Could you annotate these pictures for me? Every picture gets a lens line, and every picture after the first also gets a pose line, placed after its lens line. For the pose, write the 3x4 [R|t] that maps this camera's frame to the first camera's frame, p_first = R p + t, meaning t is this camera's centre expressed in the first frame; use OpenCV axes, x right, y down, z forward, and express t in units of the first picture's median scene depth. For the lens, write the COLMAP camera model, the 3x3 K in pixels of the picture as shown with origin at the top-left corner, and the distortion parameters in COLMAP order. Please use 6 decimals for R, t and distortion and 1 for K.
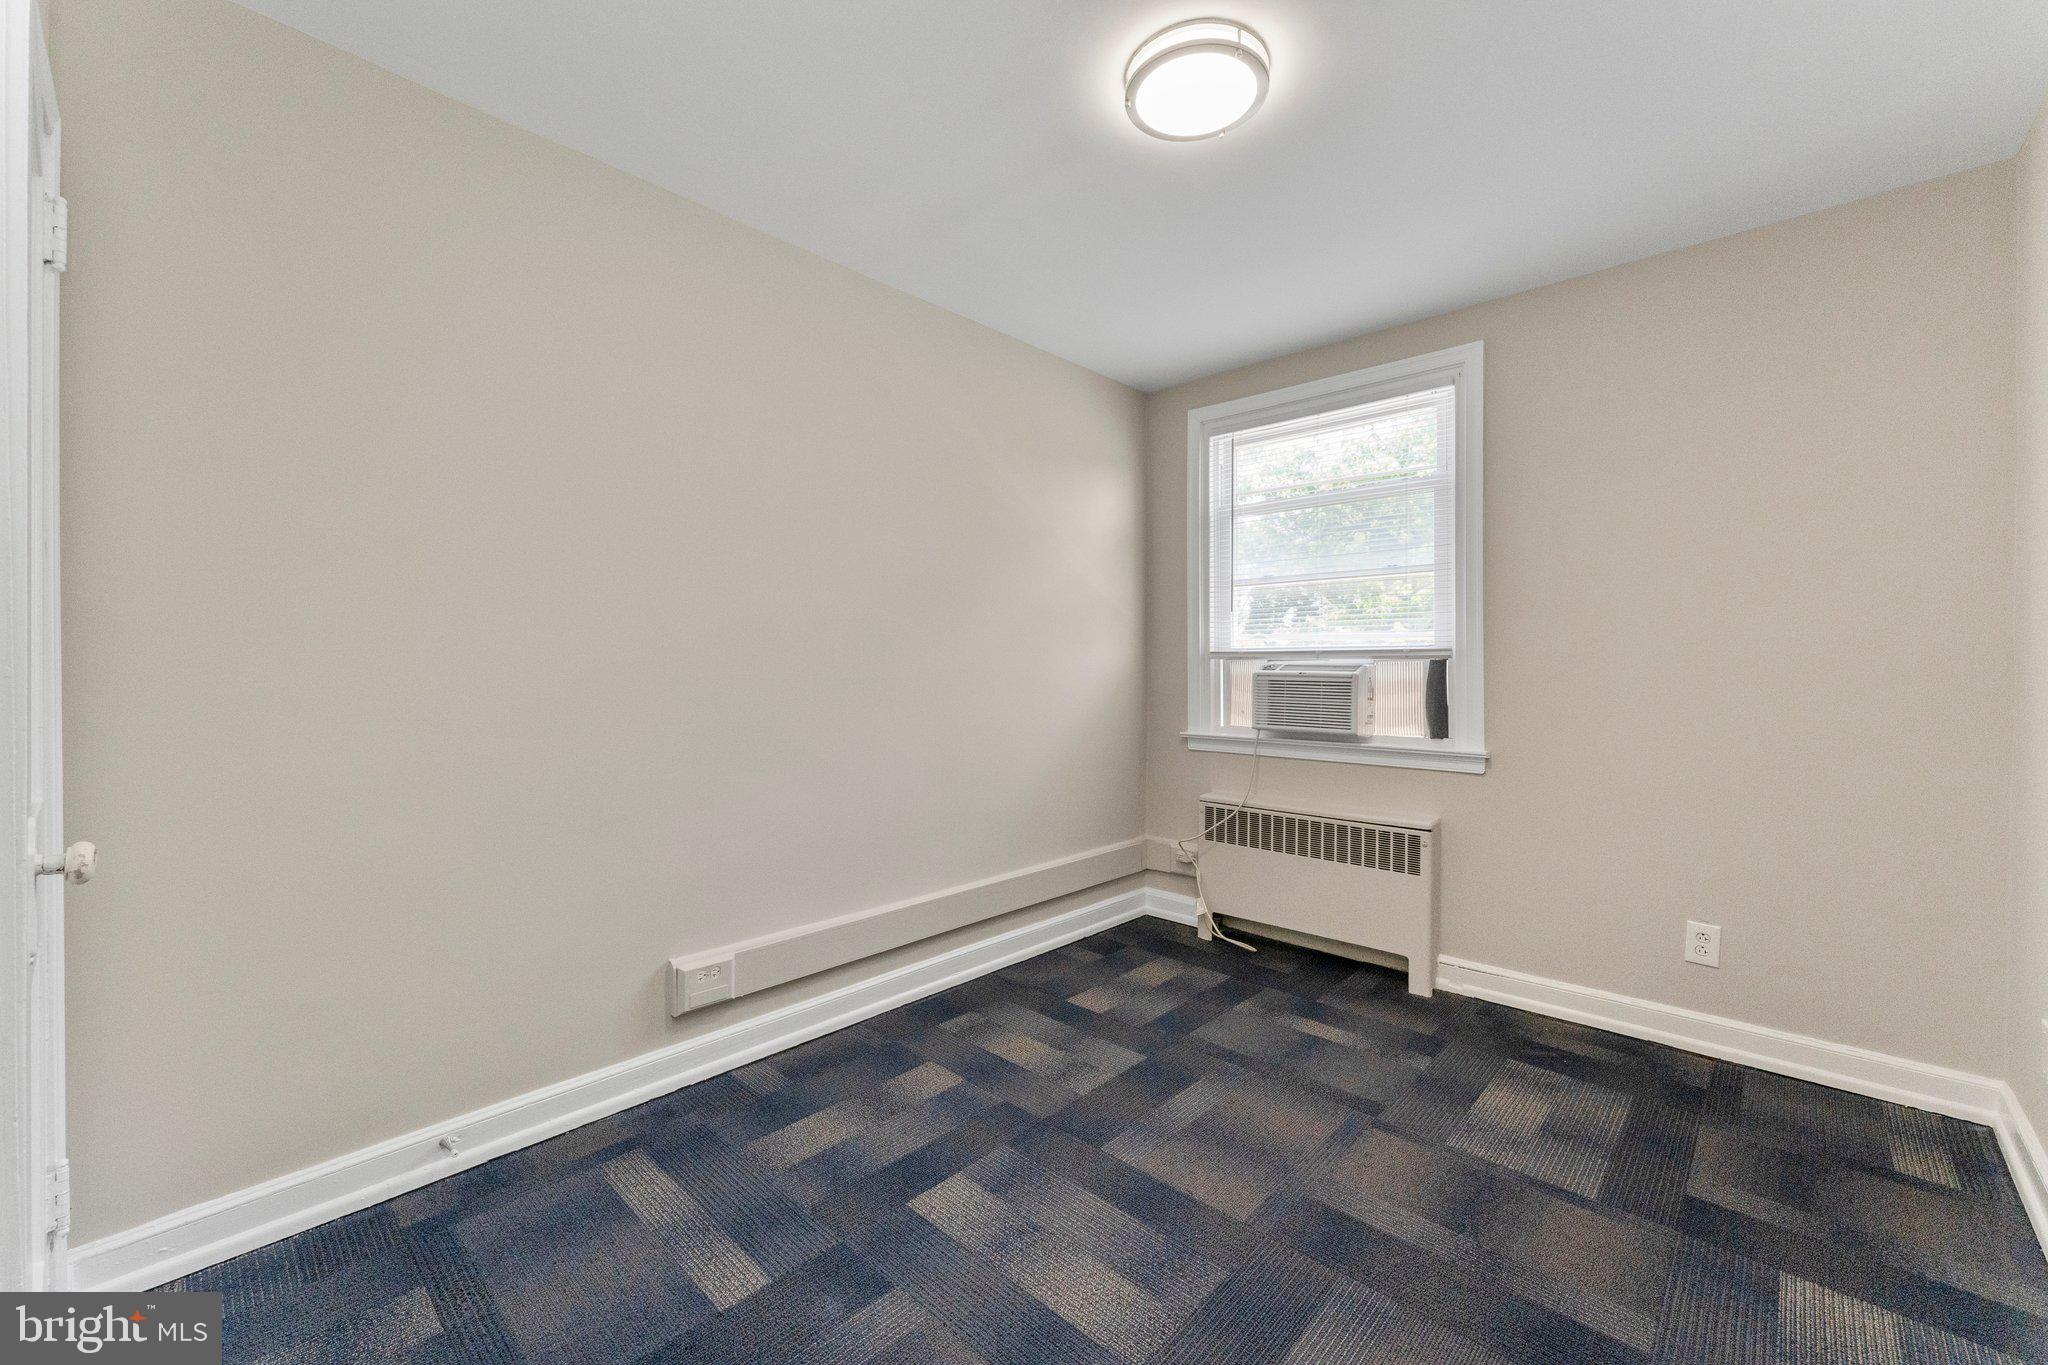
lens RADIAL K [[819.8, 0, 1020.3], [0, 819.8, 677.8], [0, 0, 1]] dist [0.020427, 0.000271]
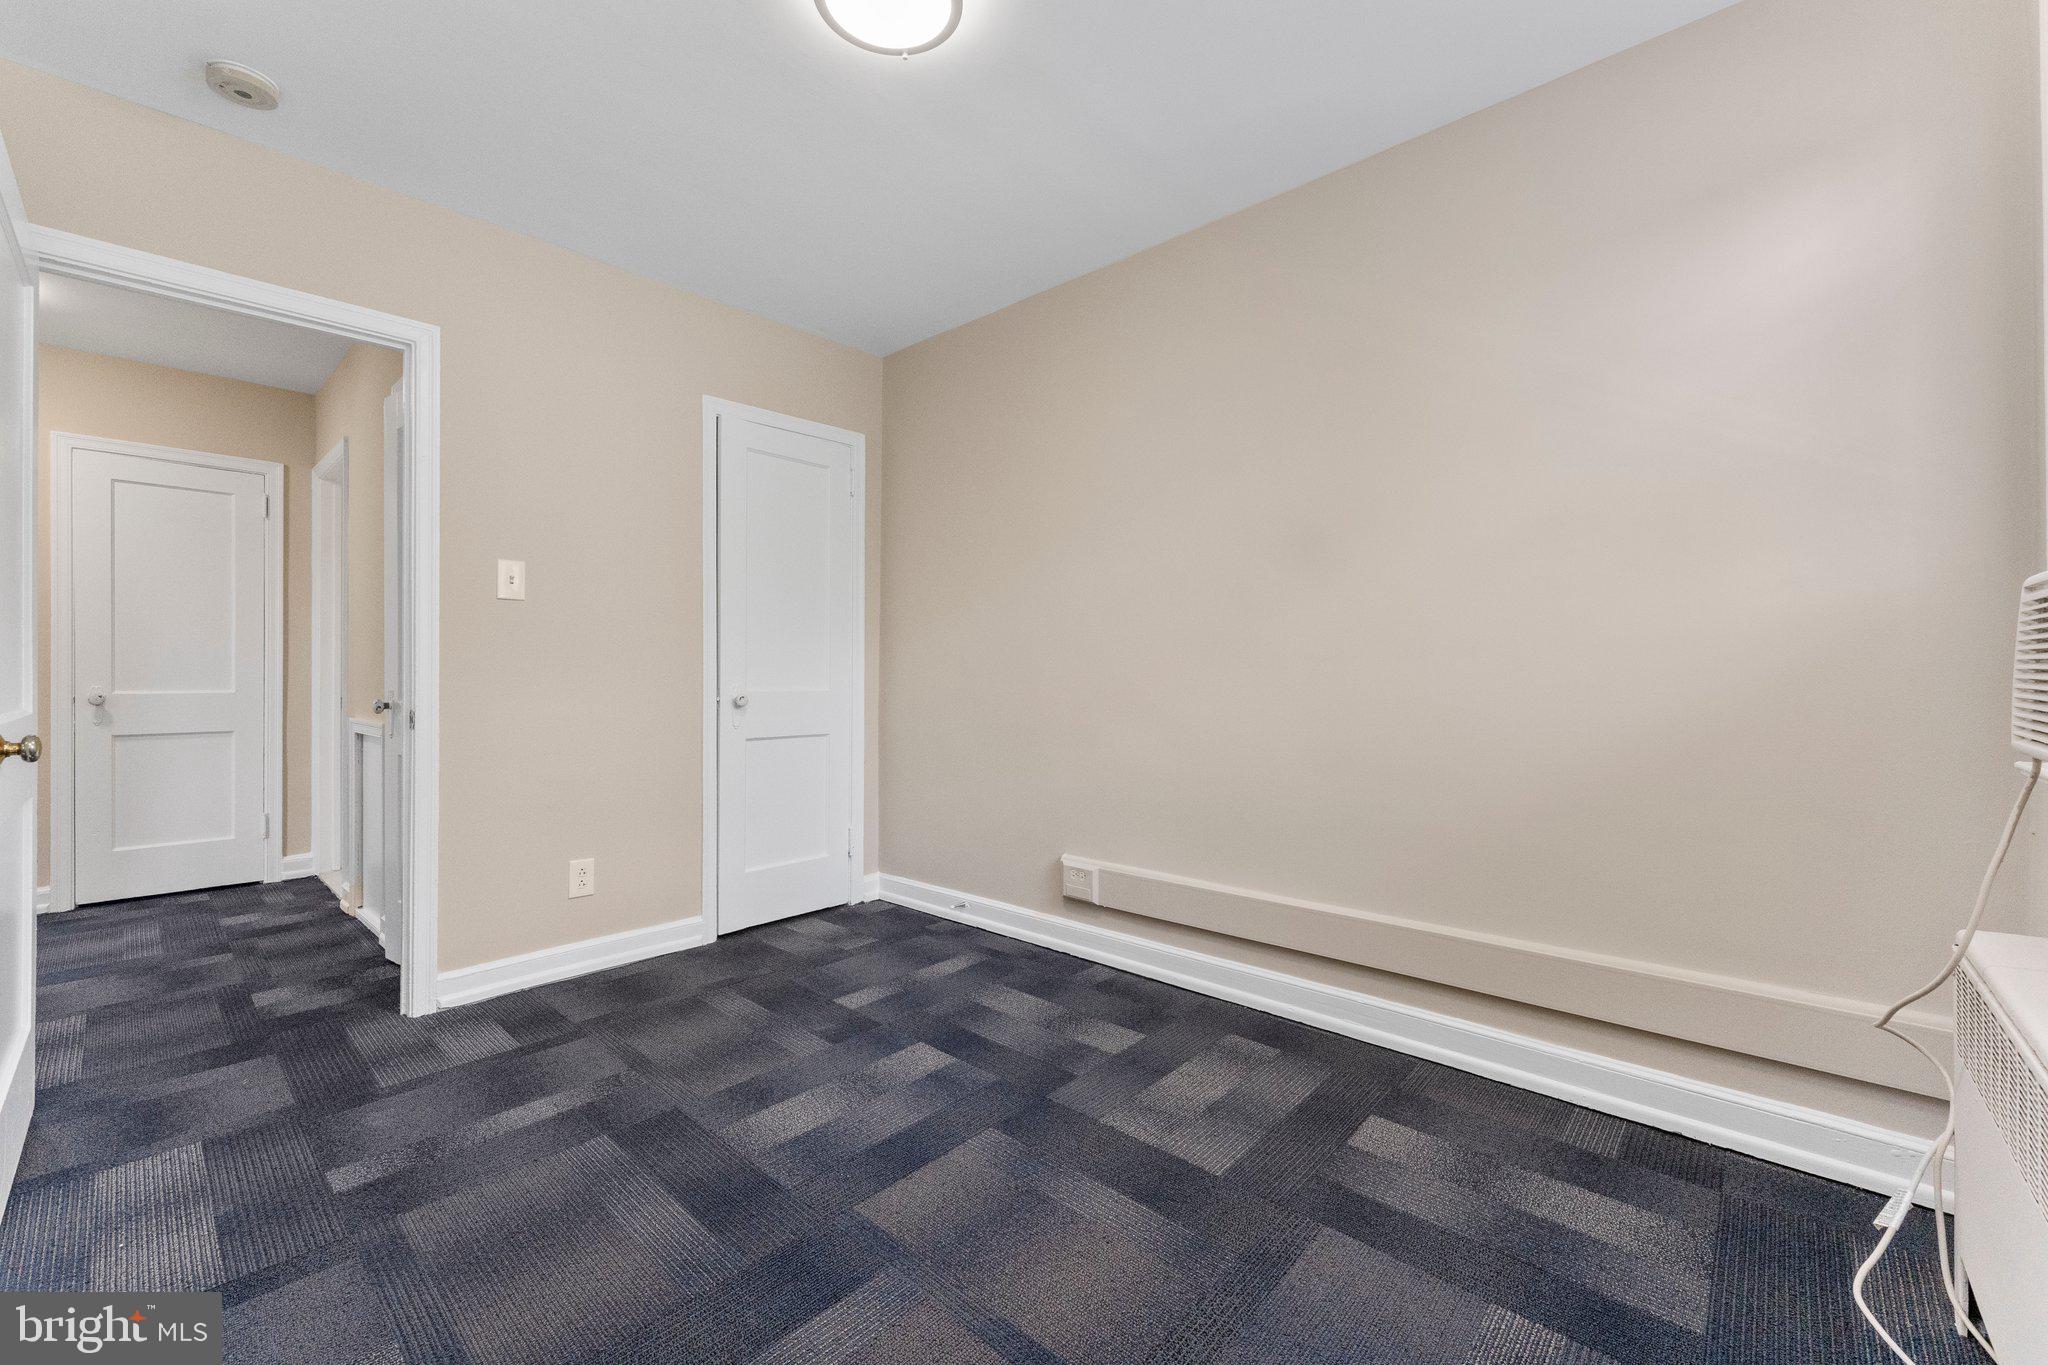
lens RADIAL K [[819.8, 0, 1017.7], [0, 819.8, 690.1], [0, 0, 1]] dist [0.020427, 0.000271]
pose [[0.010675, 0.006434, -0.999922, 0.878969], [-0.007114, 0.999954, 0.006359, 0.065110], [0.999918, 0.007045, 0.010721, 0.881251]]
